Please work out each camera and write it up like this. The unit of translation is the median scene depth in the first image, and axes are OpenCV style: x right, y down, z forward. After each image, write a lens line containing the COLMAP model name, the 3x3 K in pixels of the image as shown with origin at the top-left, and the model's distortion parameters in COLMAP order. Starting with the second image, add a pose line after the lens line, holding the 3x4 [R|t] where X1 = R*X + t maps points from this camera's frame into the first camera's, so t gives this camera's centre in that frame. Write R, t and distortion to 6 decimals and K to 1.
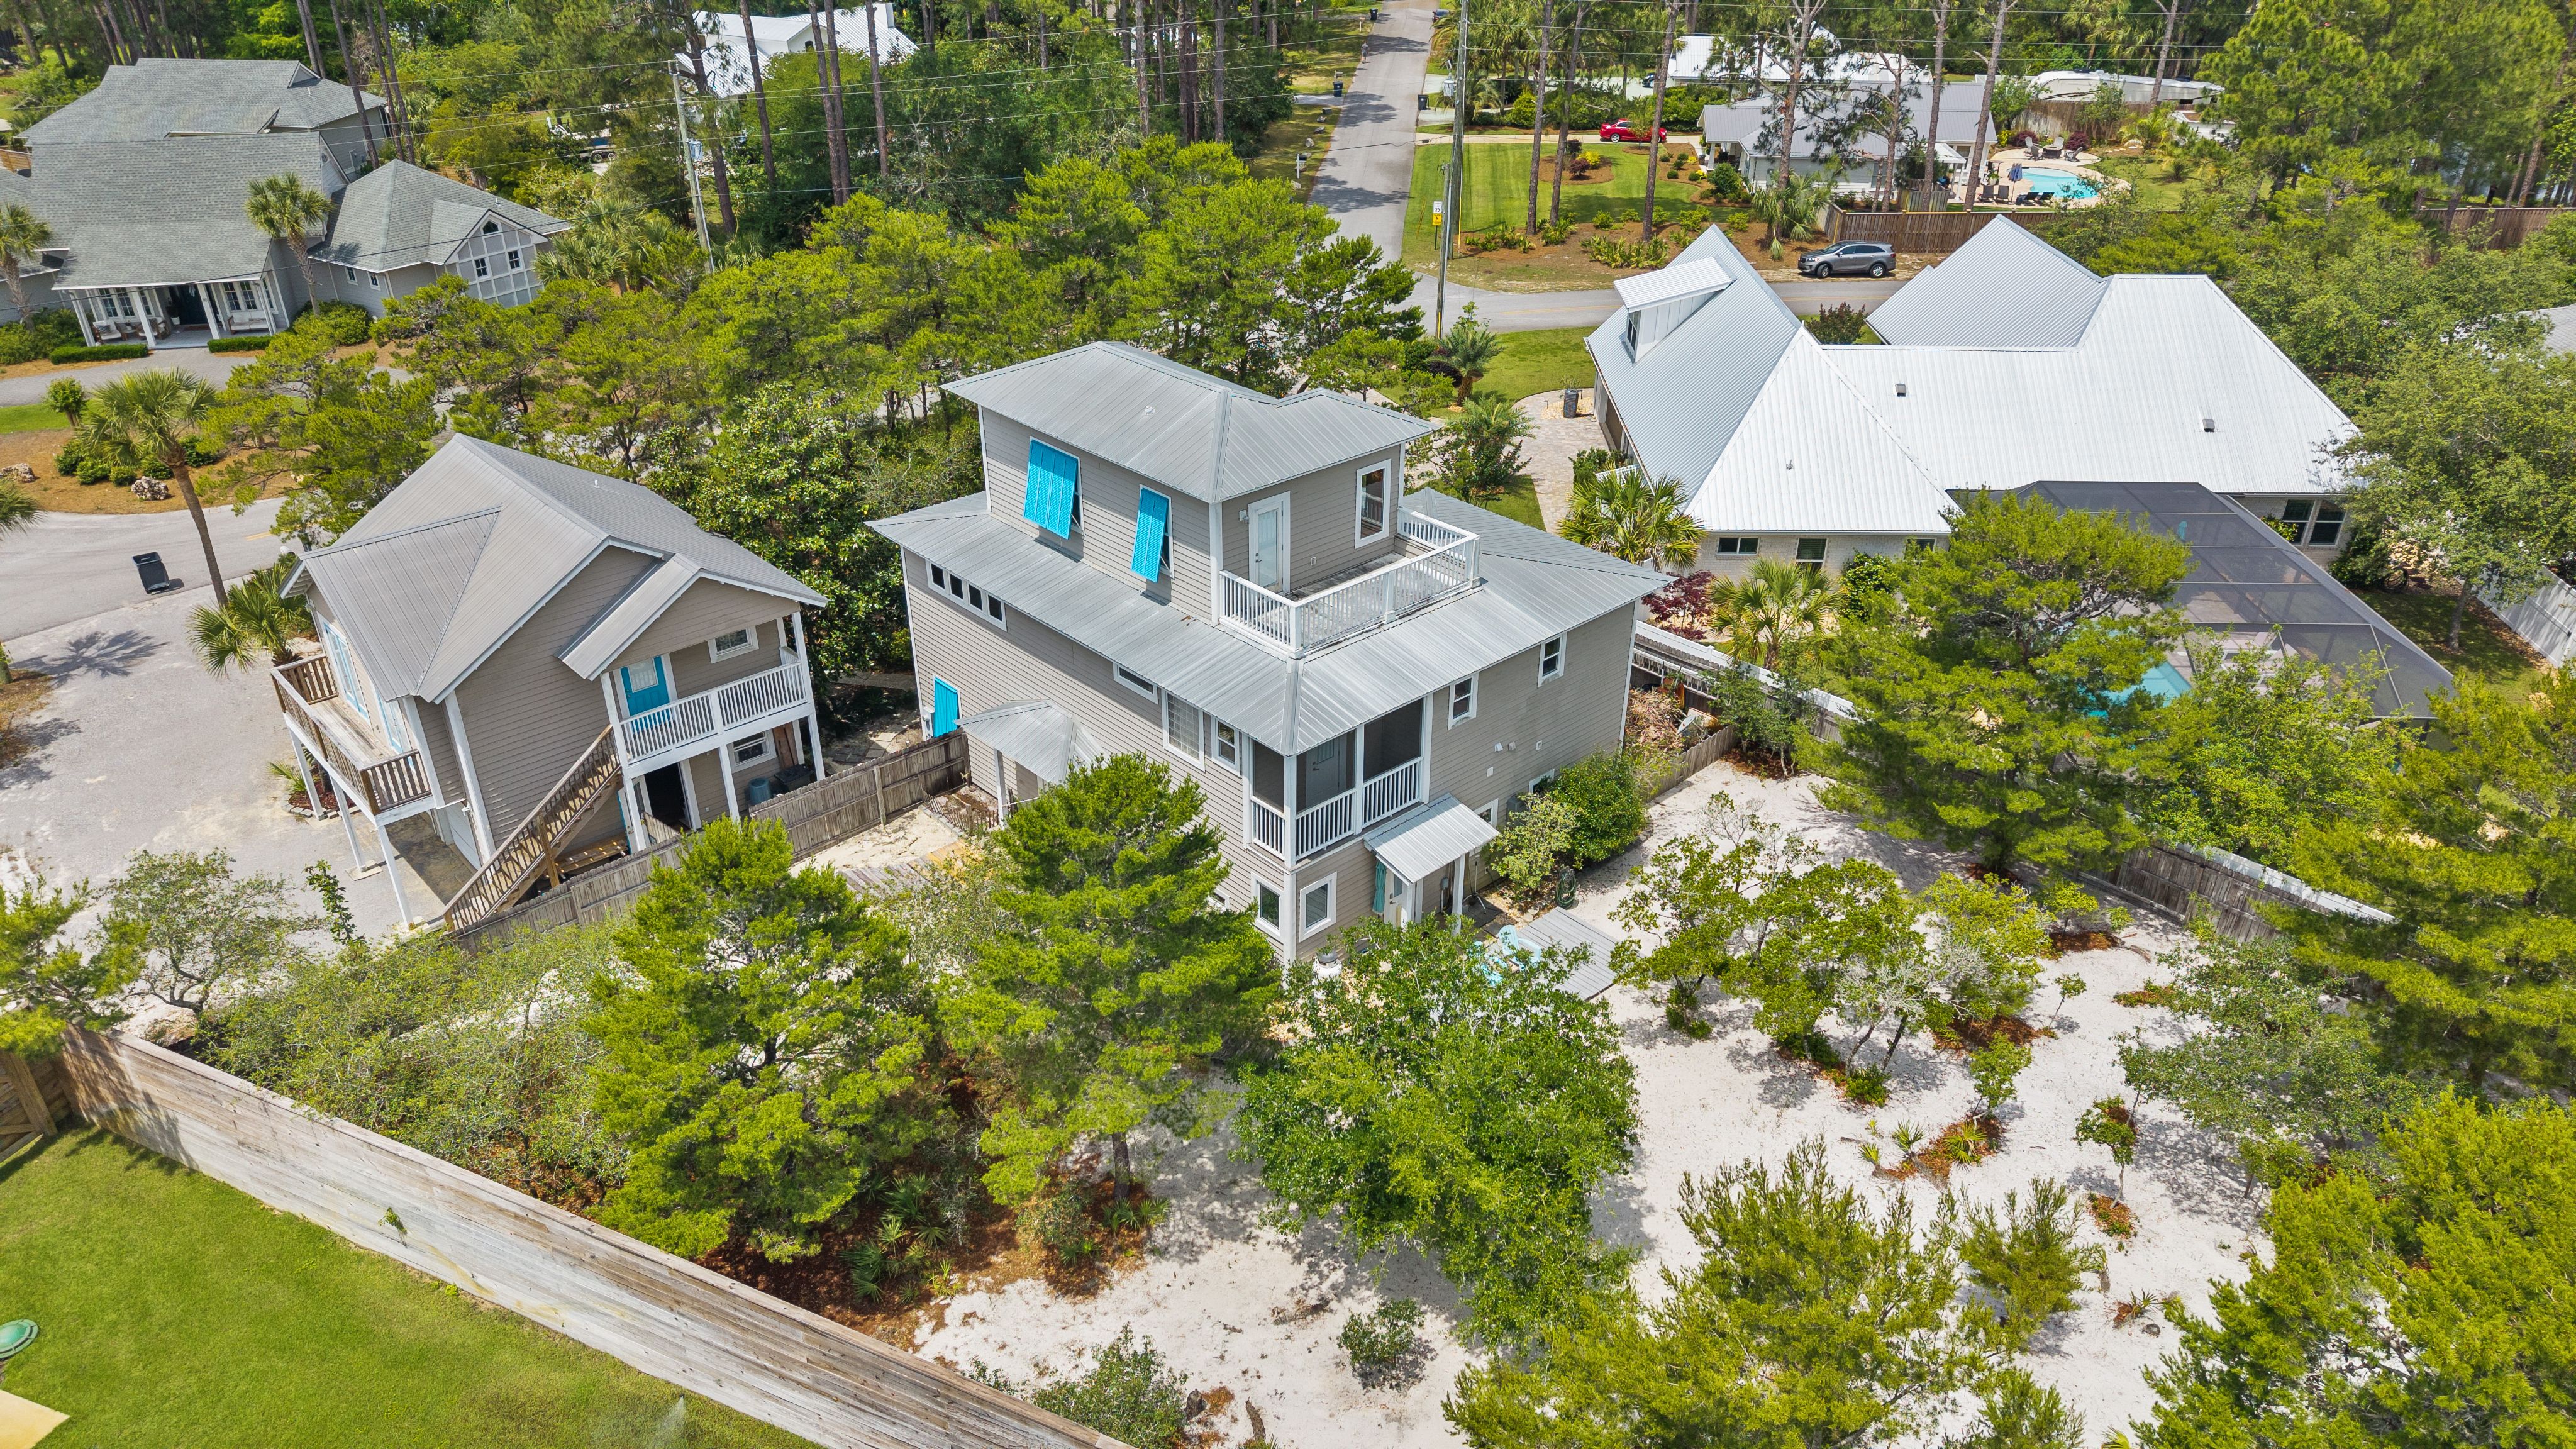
lens RADIAL K [[1741.3, 0, 1284.0], [0, 1741.3, 727.1], [0, 0, 1]] dist [0.025856, -0.018012]
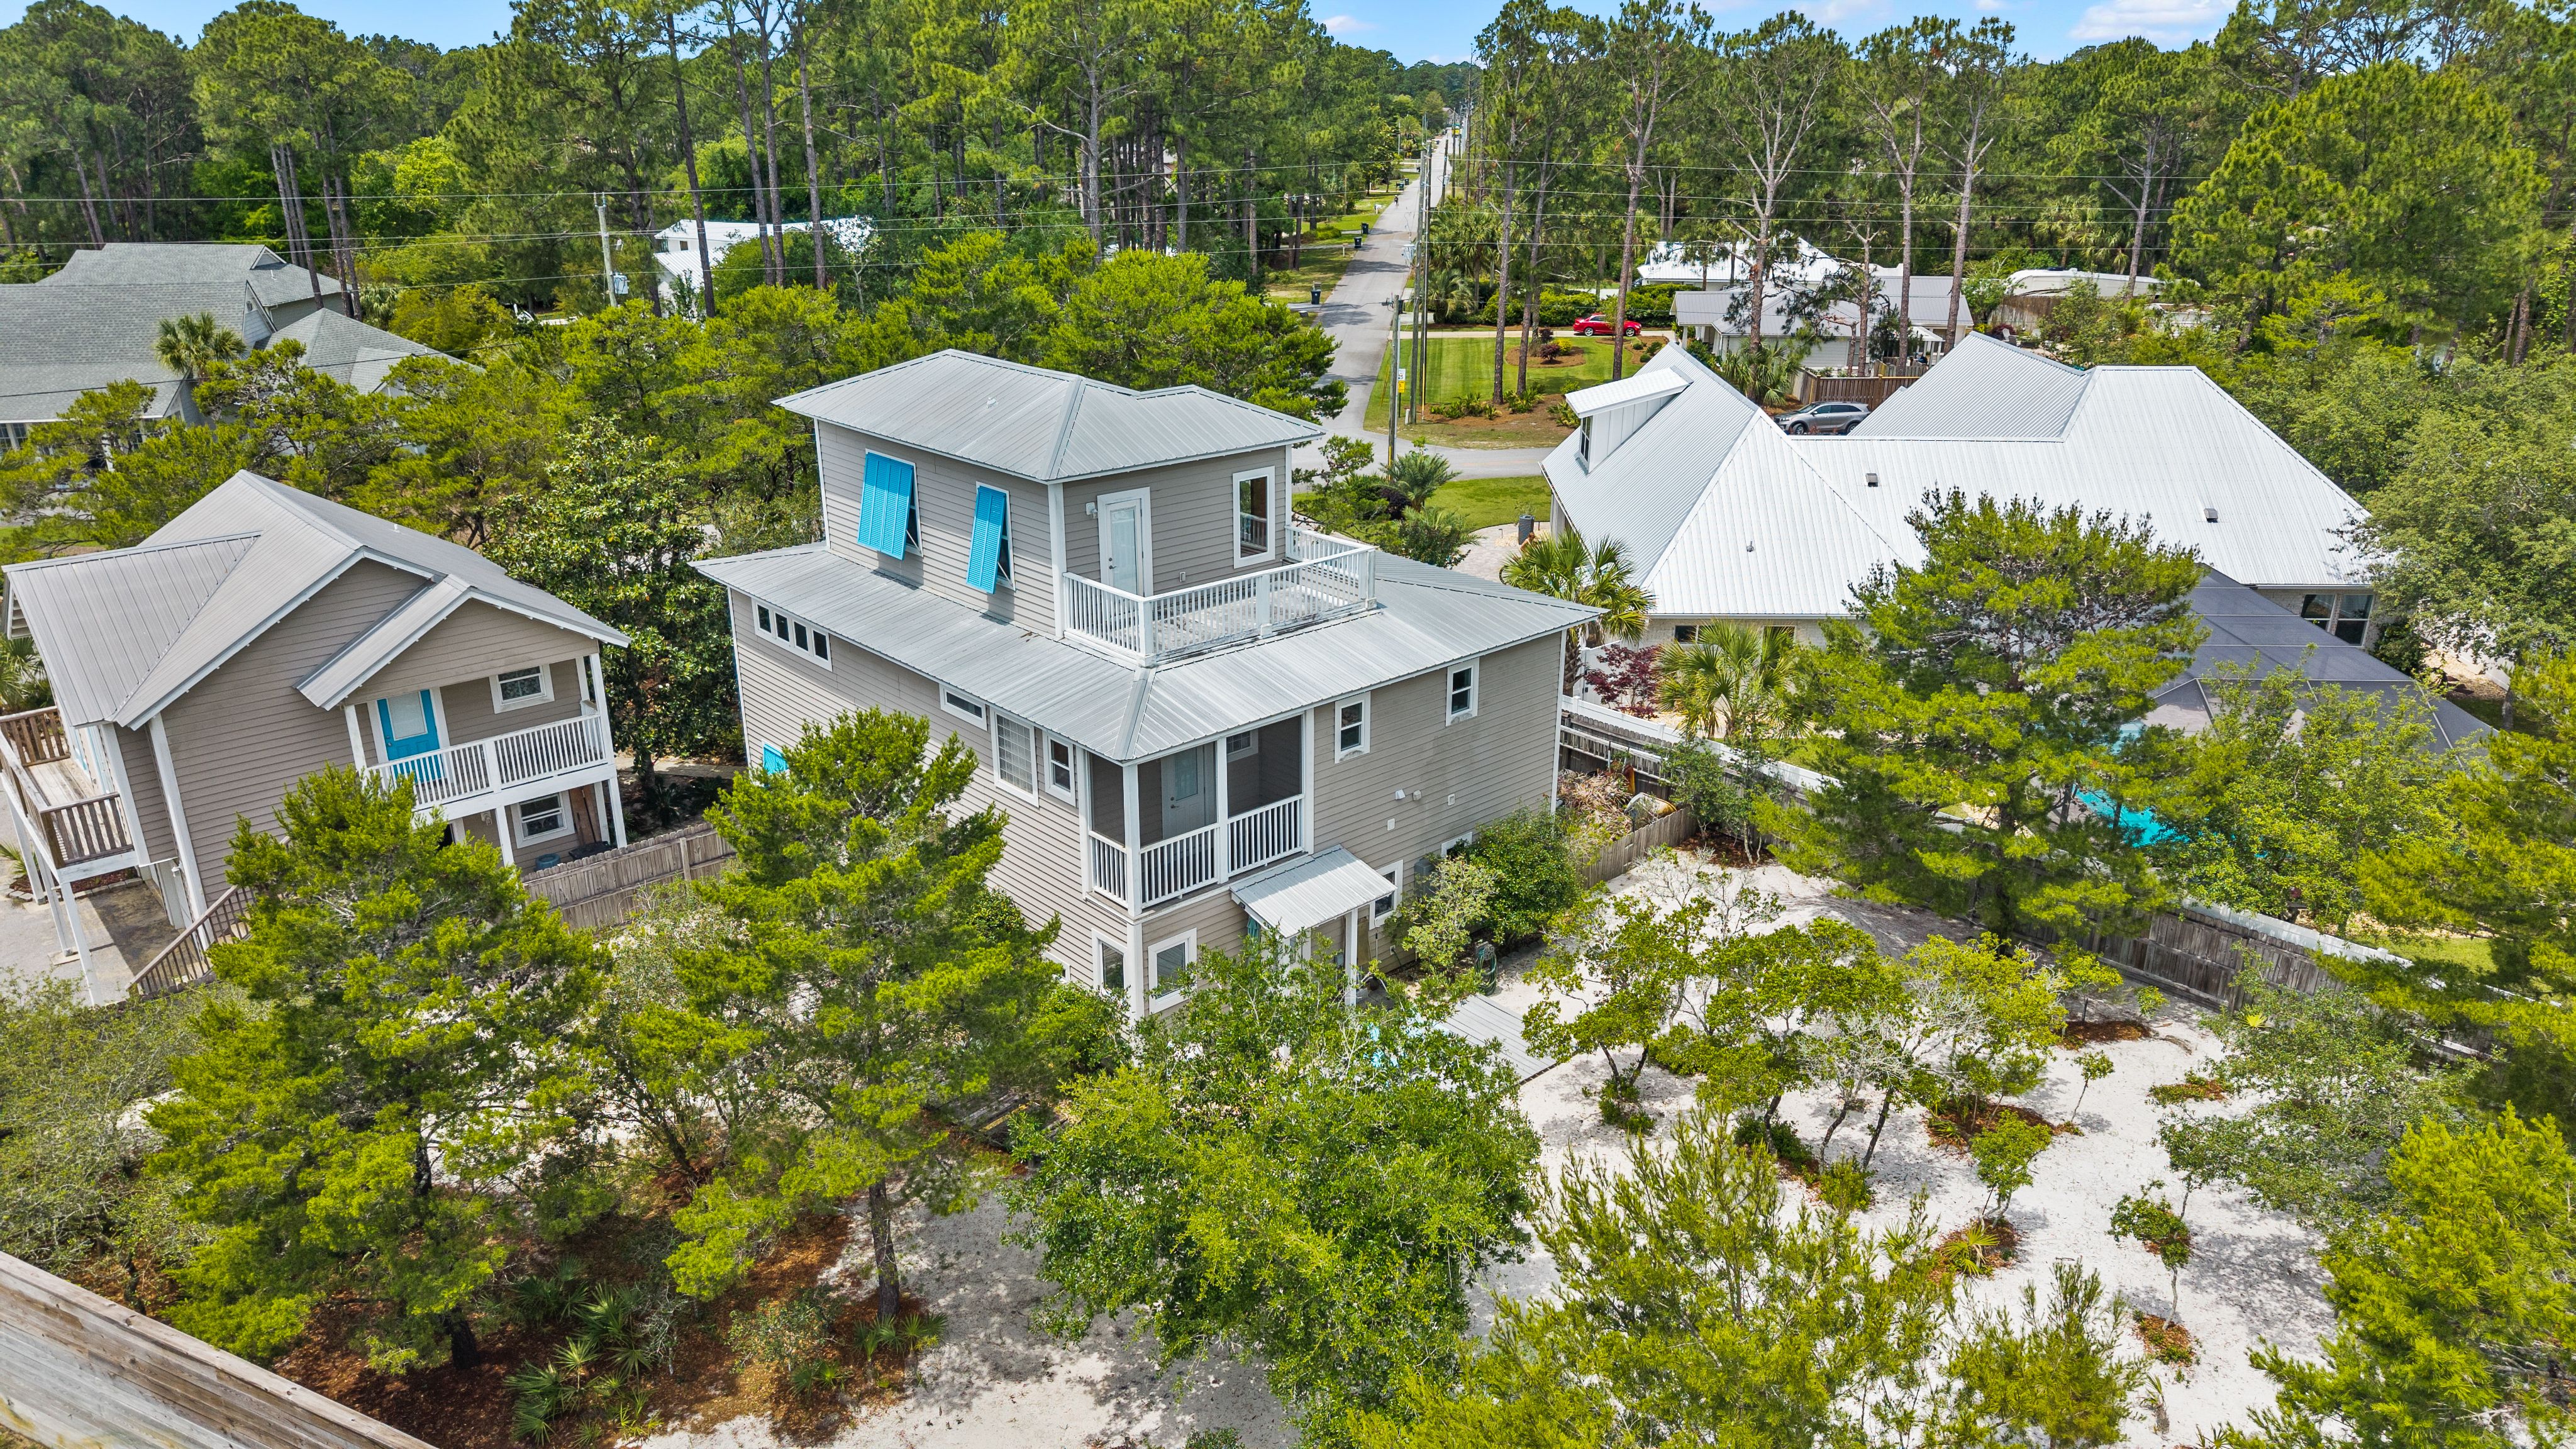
lens RADIAL K [[1741.3, 0, 1287.7], [0, 1741.3, 726.8], [0, 0, 1]] dist [0.025856, -0.018012]
pose [[0.999987, 0.002826, -0.004144, 0.067589], [-0.003408, 0.989002, -0.147863, 0.097085], [0.003680, 0.147875, 0.988999, 0.148741]]
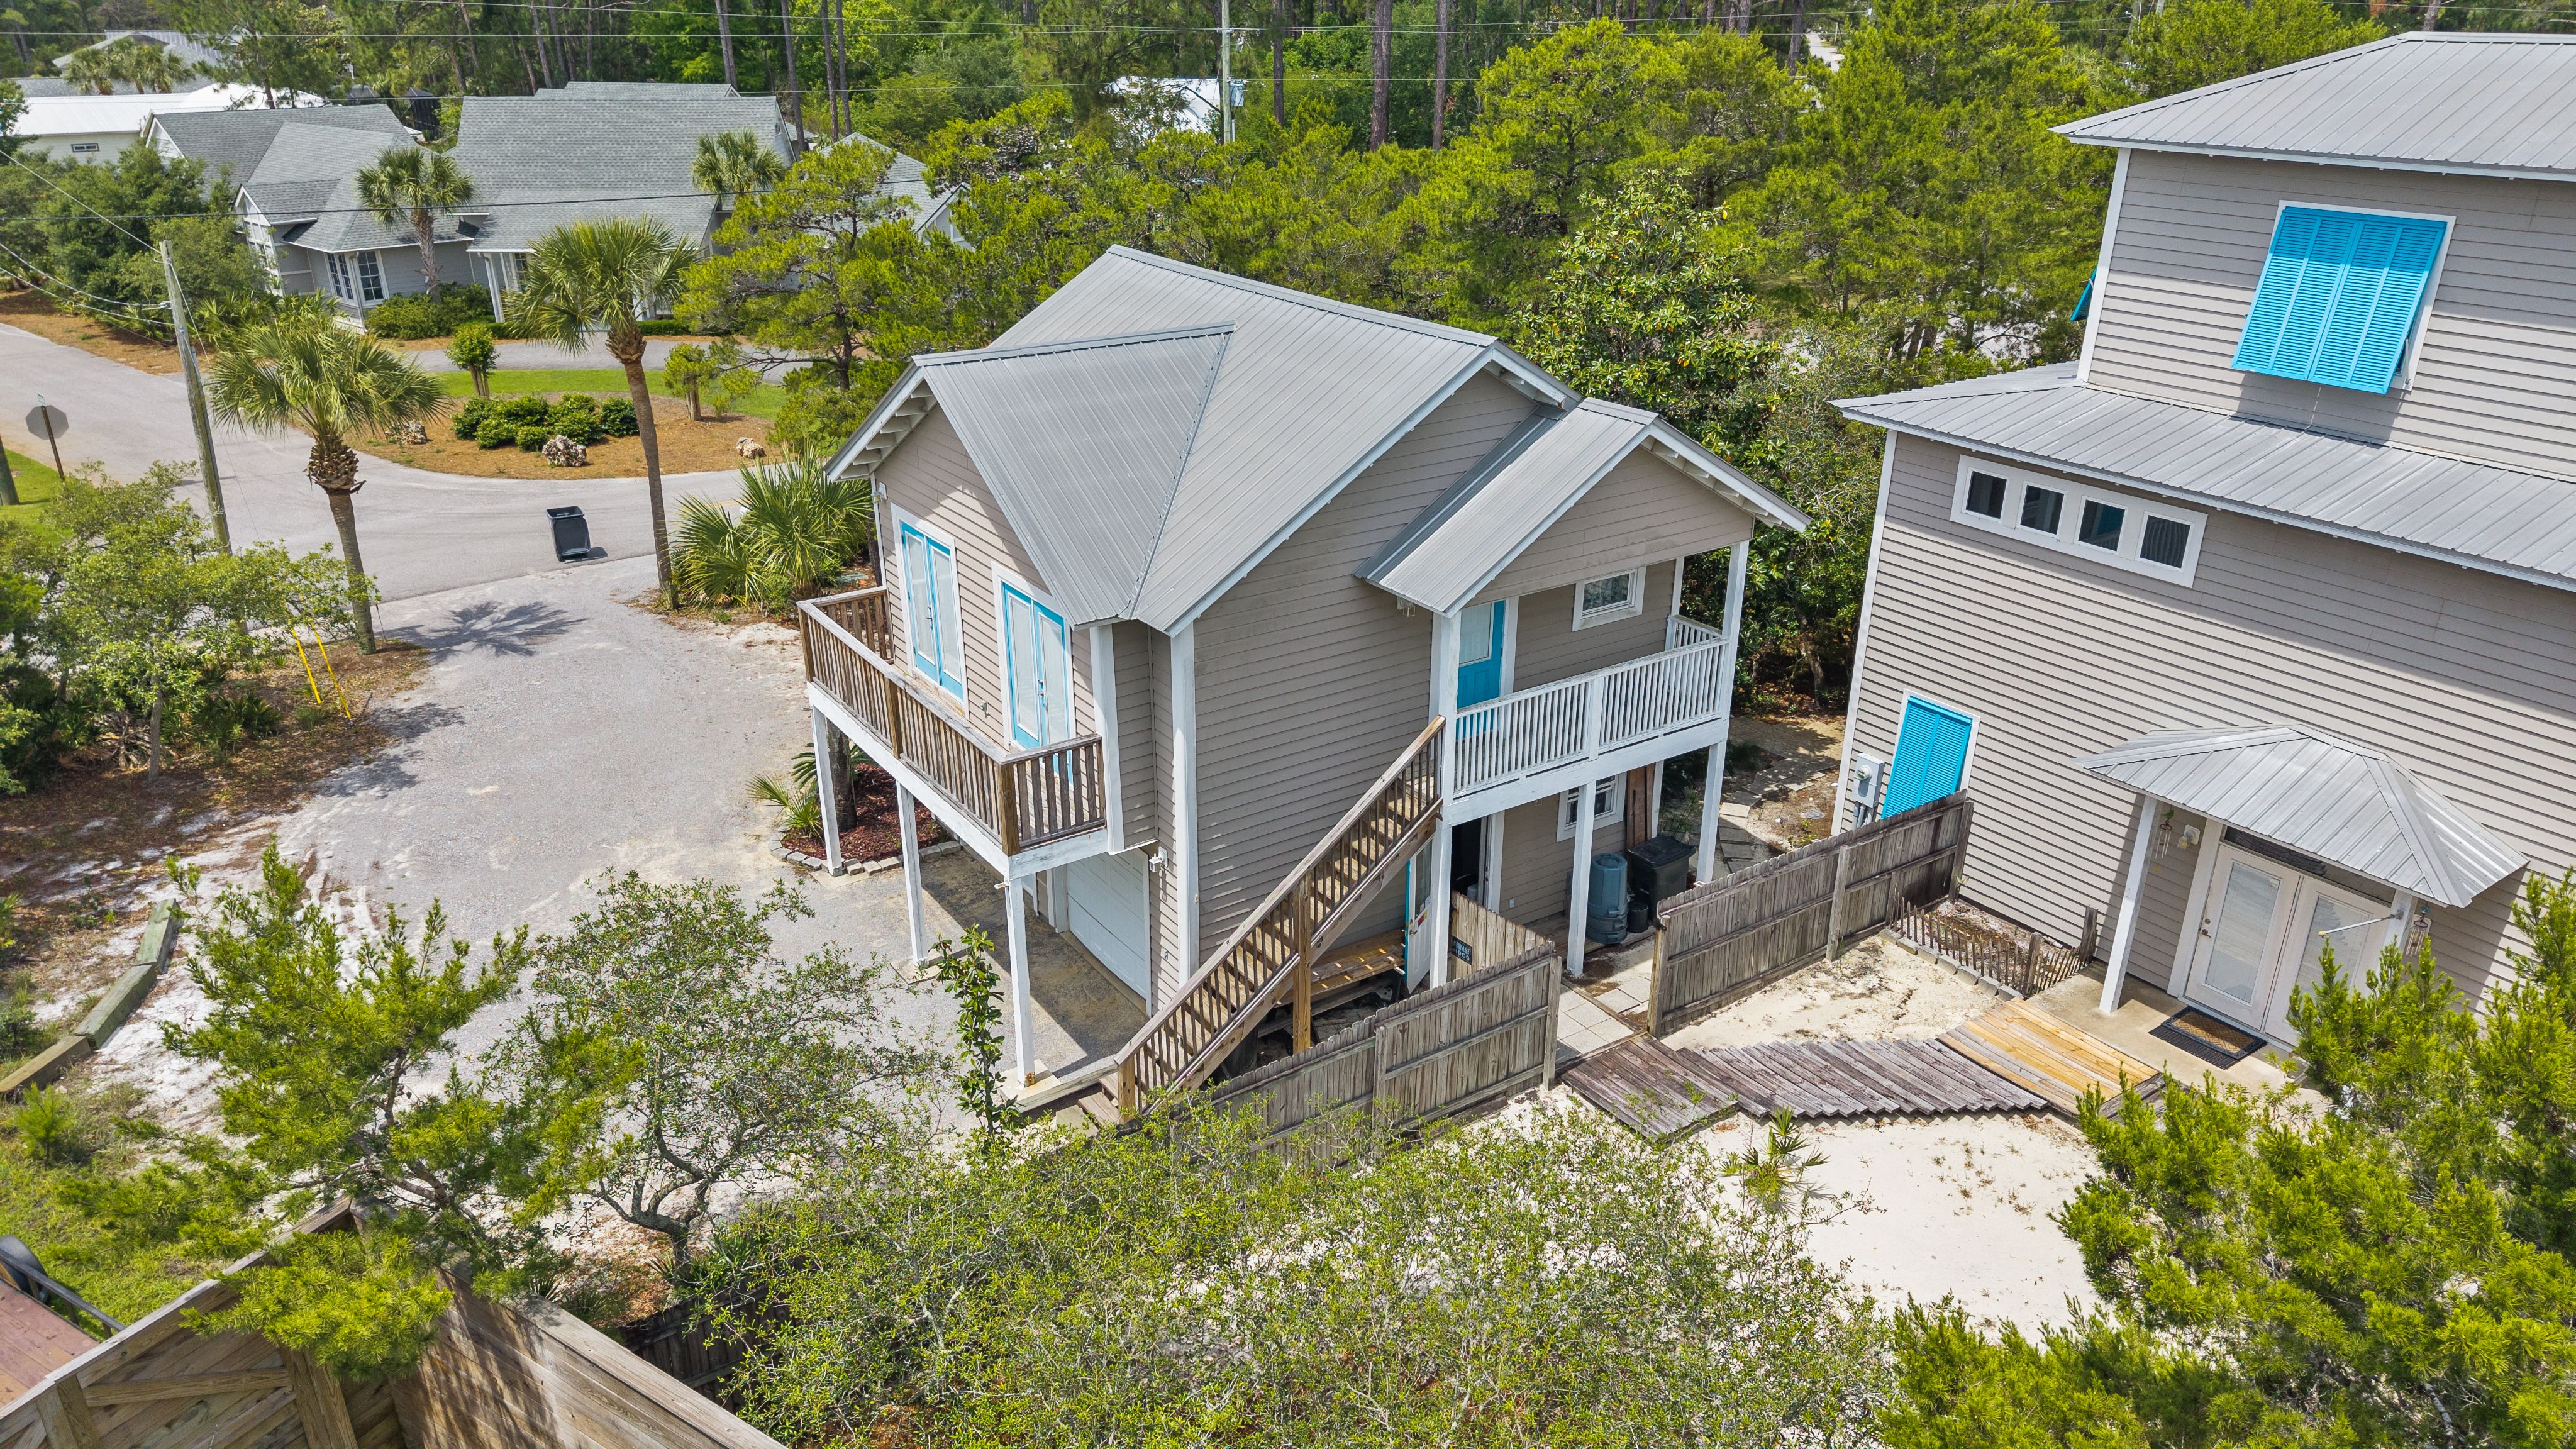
lens RADIAL K [[1741.3, 0, 1291.0], [0, 1741.3, 709.5], [0, 0, 1]] dist [0.025856, -0.018012]
pose [[0.988904, 0.058149, -0.136703, -0.340665], [-0.072836, 0.991800, -0.105013, 0.050744], [0.129475, 0.113805, 0.985030, 0.463803]]
